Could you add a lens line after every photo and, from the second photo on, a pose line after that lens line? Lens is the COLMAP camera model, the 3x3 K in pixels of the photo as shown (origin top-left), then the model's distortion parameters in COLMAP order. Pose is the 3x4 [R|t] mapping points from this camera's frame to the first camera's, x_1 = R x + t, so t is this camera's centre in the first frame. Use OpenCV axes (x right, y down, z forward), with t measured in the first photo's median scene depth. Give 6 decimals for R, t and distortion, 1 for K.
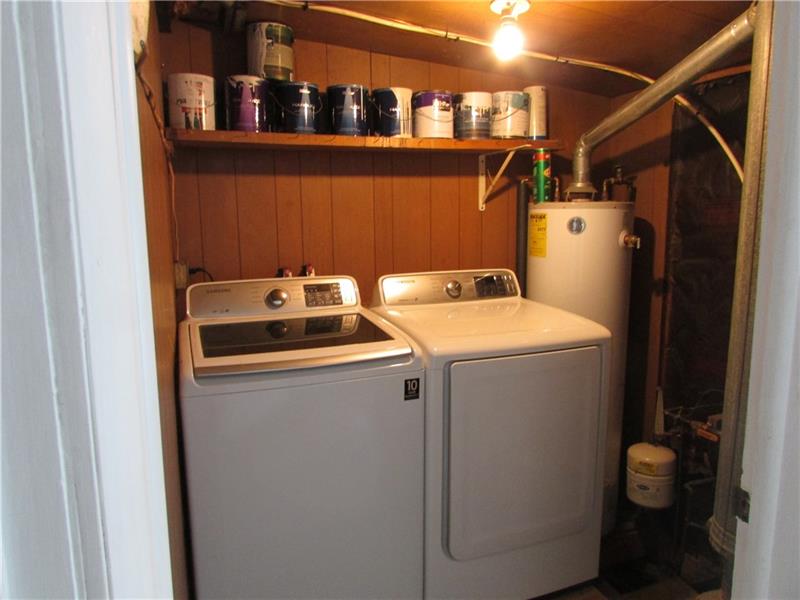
lens RADIAL K [[565.0, 0, 401.8], [0, 565.0, 301.8], [0, 0, 1]] dist [-0.037646, 0.018714]
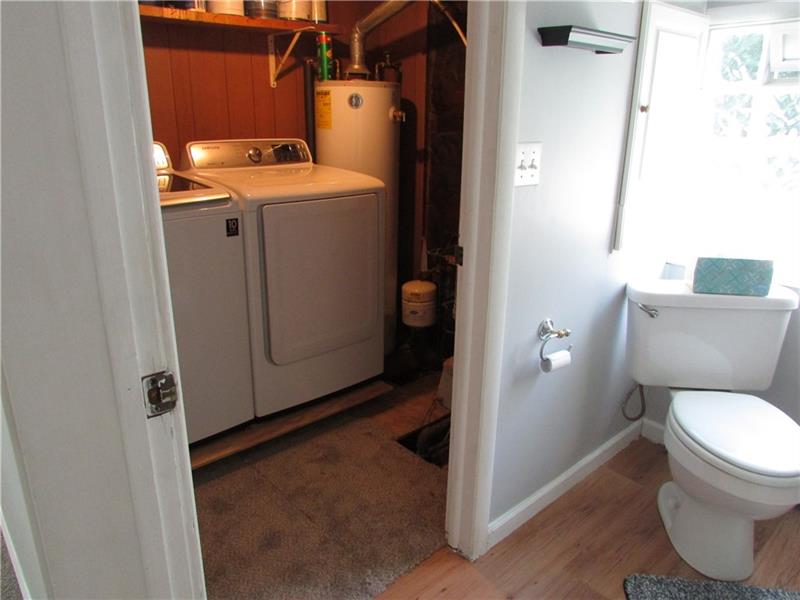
lens RADIAL K [[565.0, 0, 399.9], [0, 565.0, 295.9], [0, 0, 1]] dist [-0.037646, 0.018714]
pose [[0.930379, -0.089915, 0.355402, -0.063230], [0.031867, 0.985621, 0.165937, 0.076297], [-0.365212, -0.143058, 0.919866, -0.193831]]
